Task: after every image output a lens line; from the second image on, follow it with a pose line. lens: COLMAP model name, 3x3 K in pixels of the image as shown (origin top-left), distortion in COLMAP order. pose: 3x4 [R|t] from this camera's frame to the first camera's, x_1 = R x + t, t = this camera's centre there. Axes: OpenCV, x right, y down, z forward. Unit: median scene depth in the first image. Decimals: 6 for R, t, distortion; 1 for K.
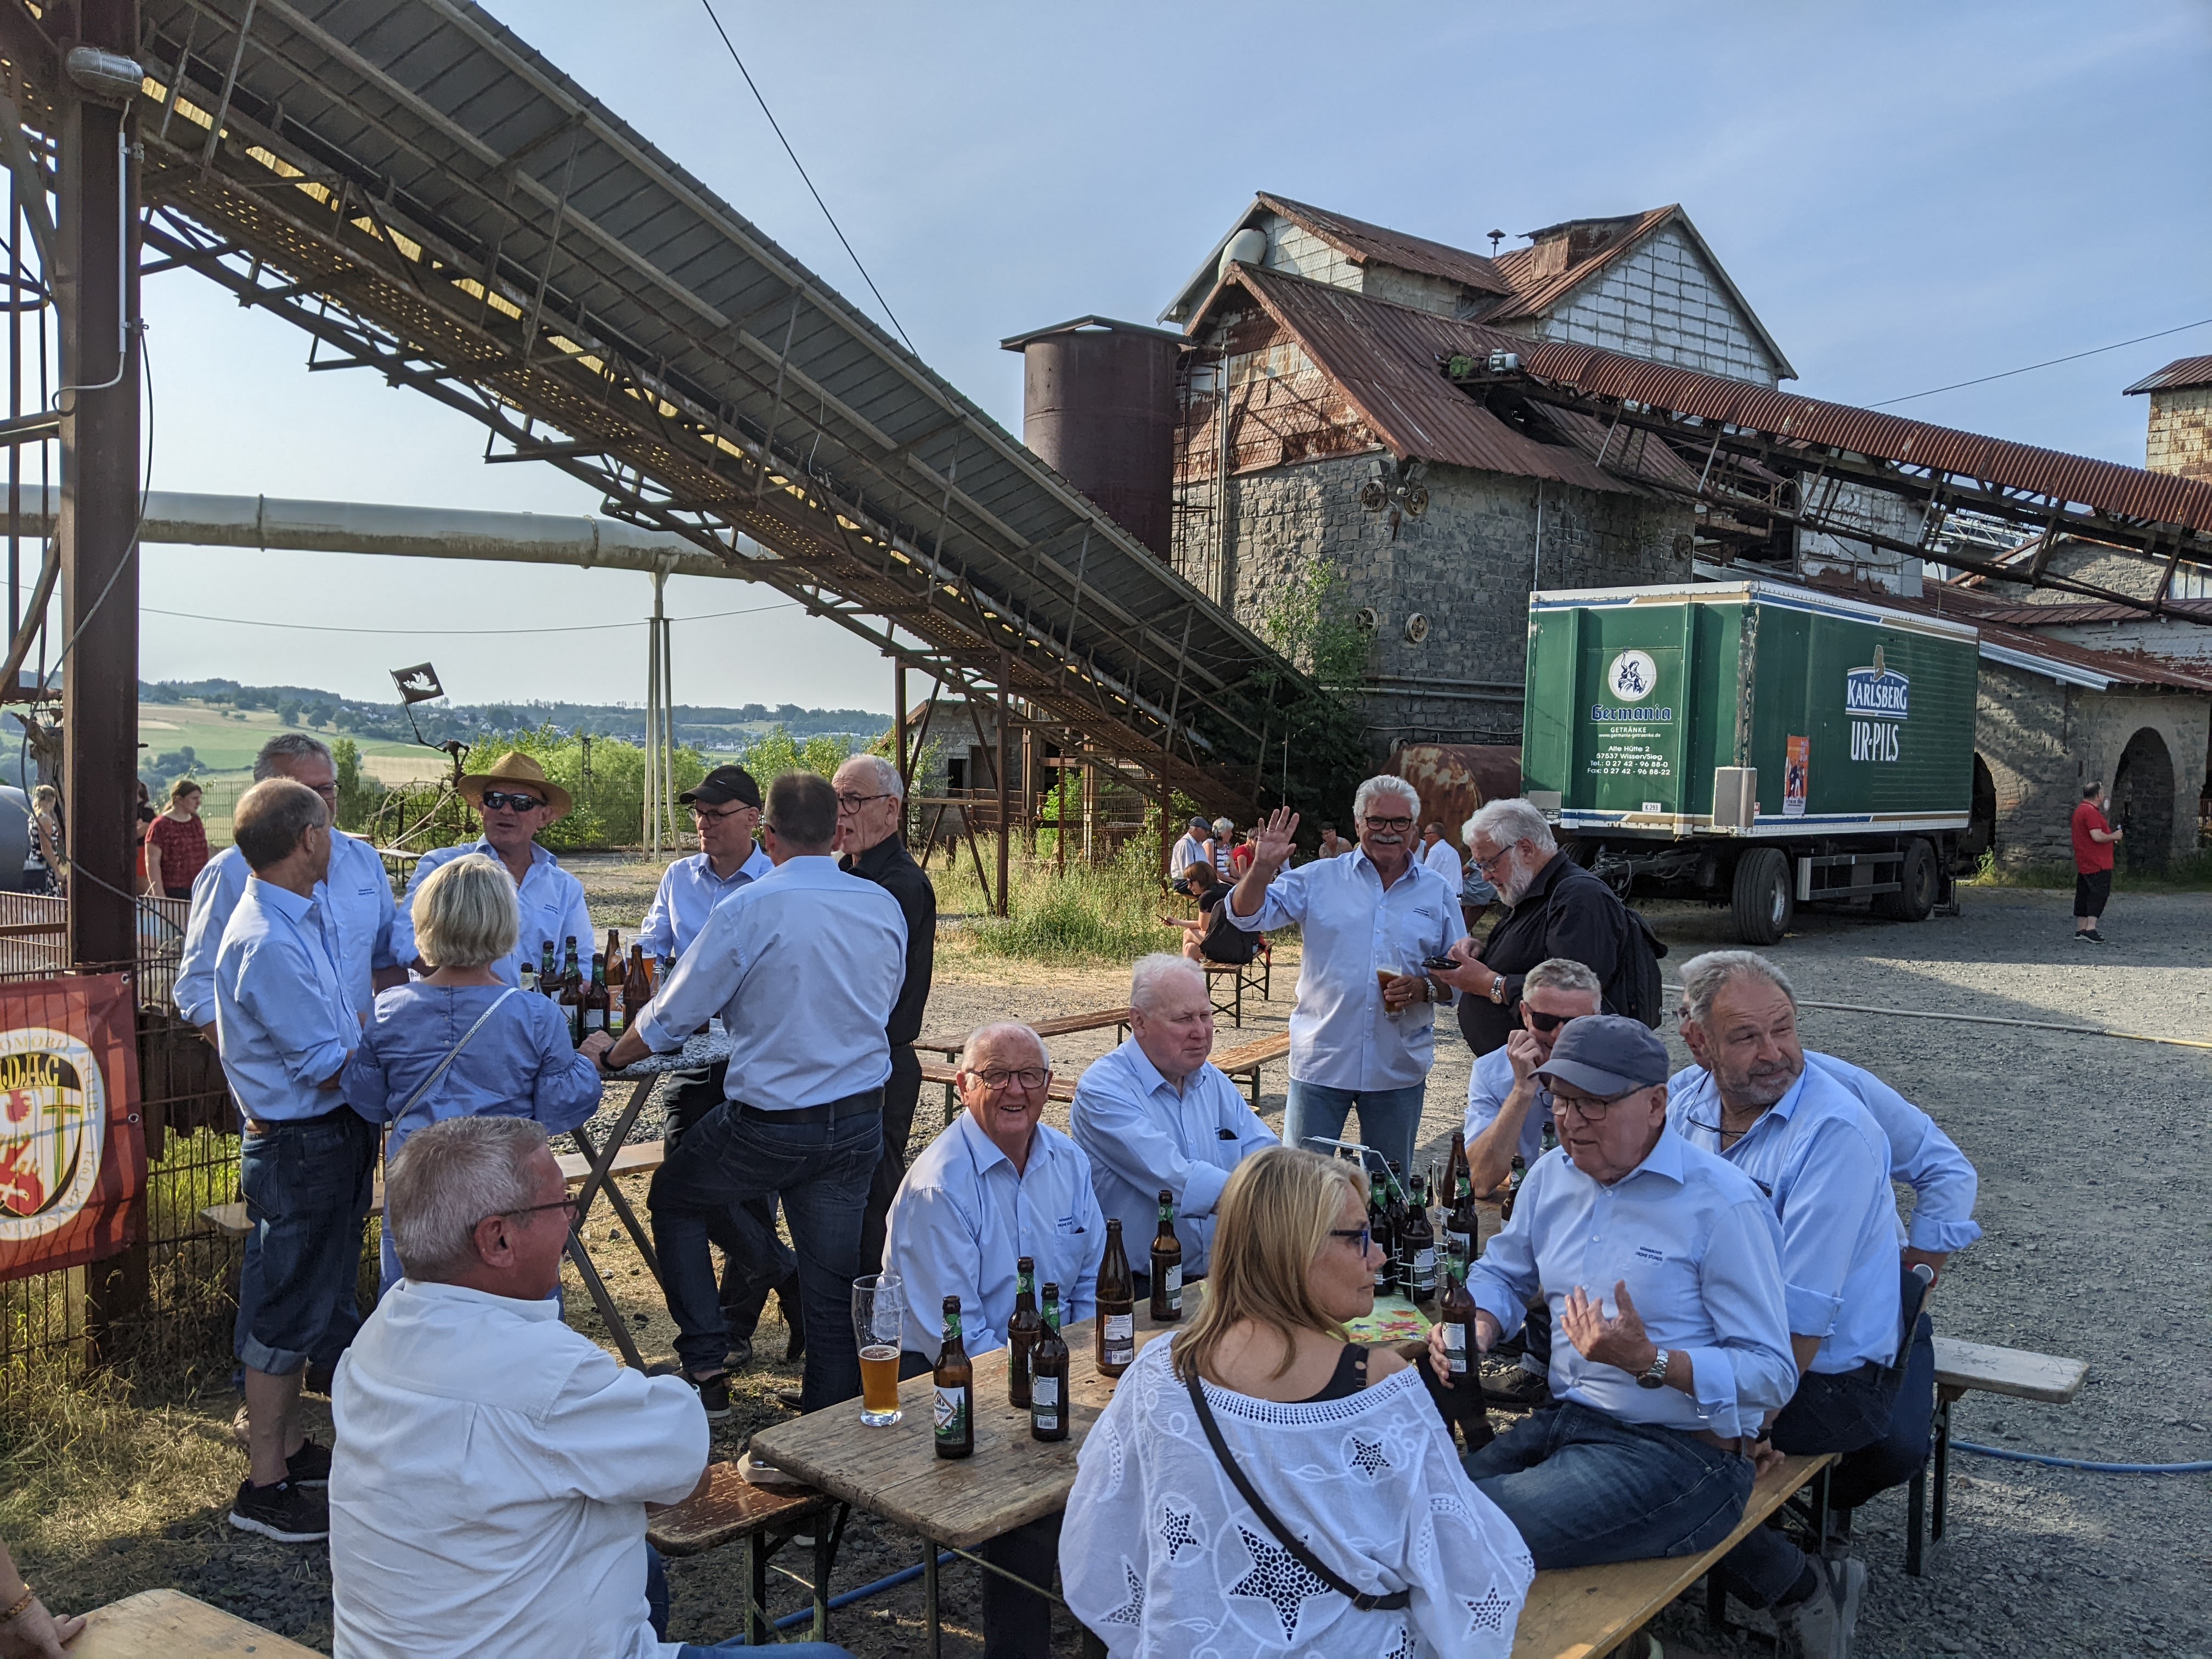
lens RADIAL K [[1761.8, 0, 1100.5], [0, 1761.8, 936.5], [0, 0, 1]] dist [0.058795, -0.097896]
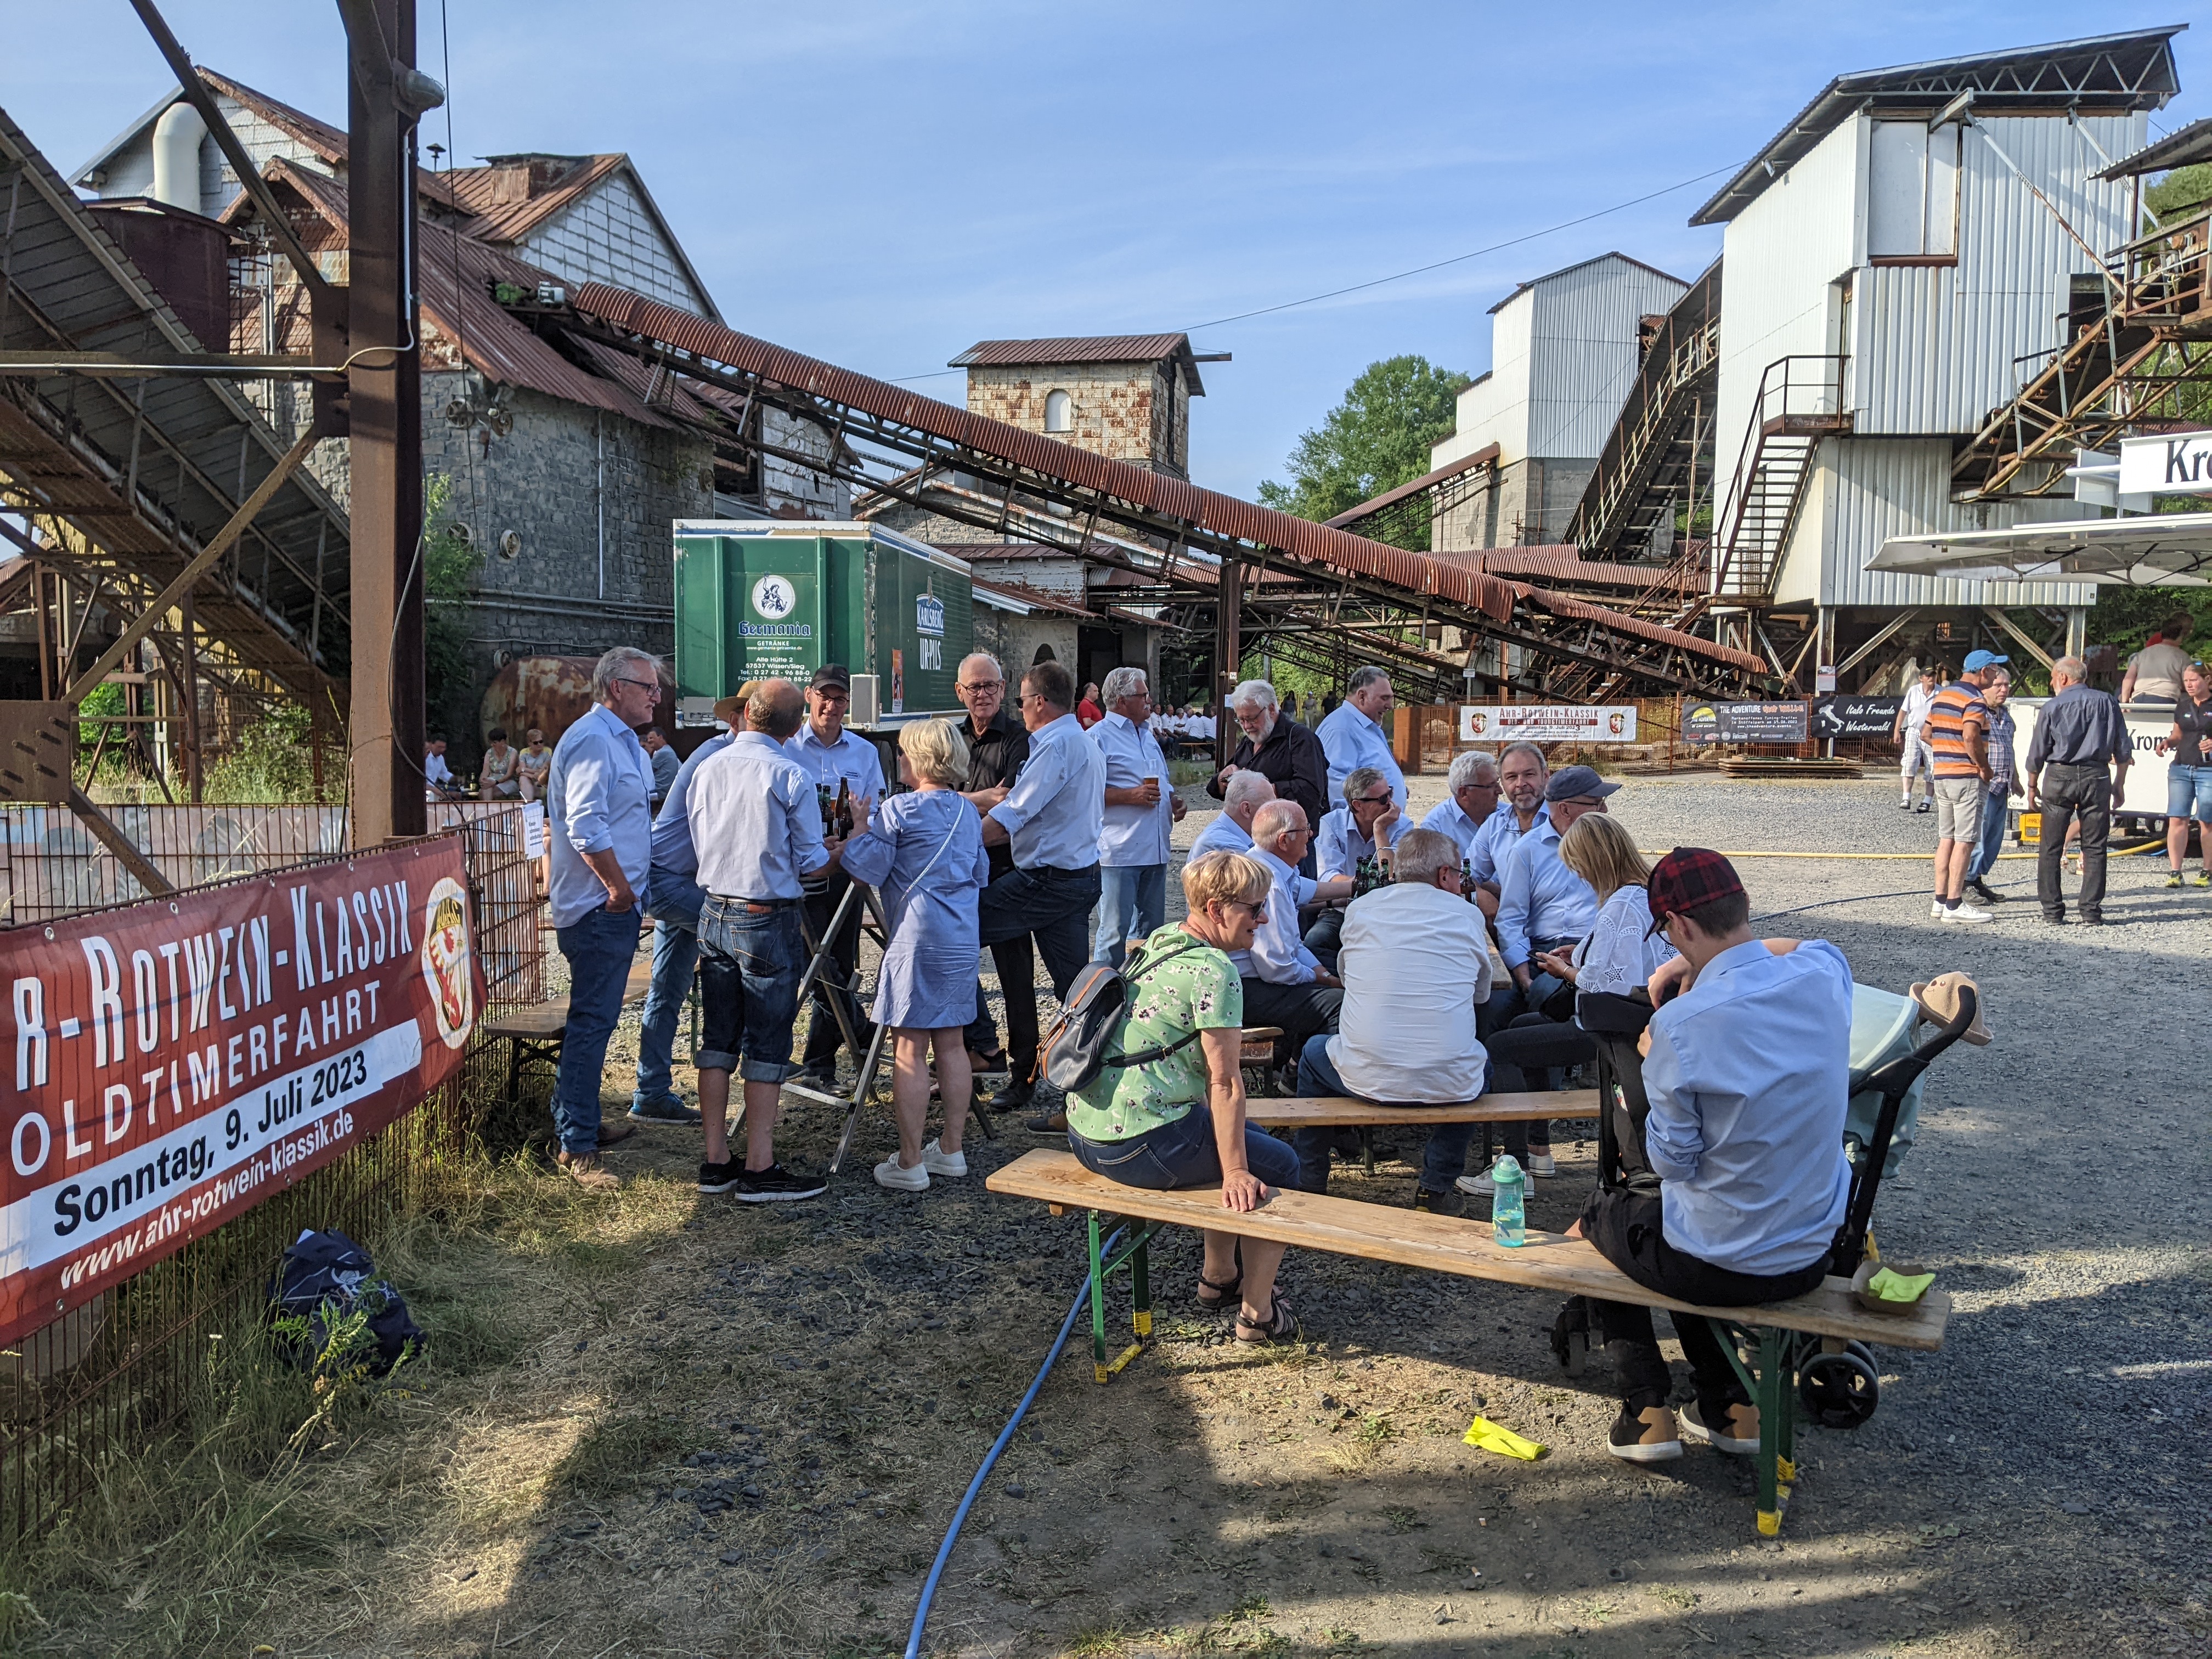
lens RADIAL K [[1761.8, 0, 1100.5], [0, 1761.8, 936.5], [0, 0, 1]] dist [0.058795, -0.097896]
pose [[0.788621, -0.099018, 0.606855, -0.202037], [0.070389, 0.994998, 0.070878, 0.007137], [-0.610838, -0.013179, 0.791646, -0.051252]]
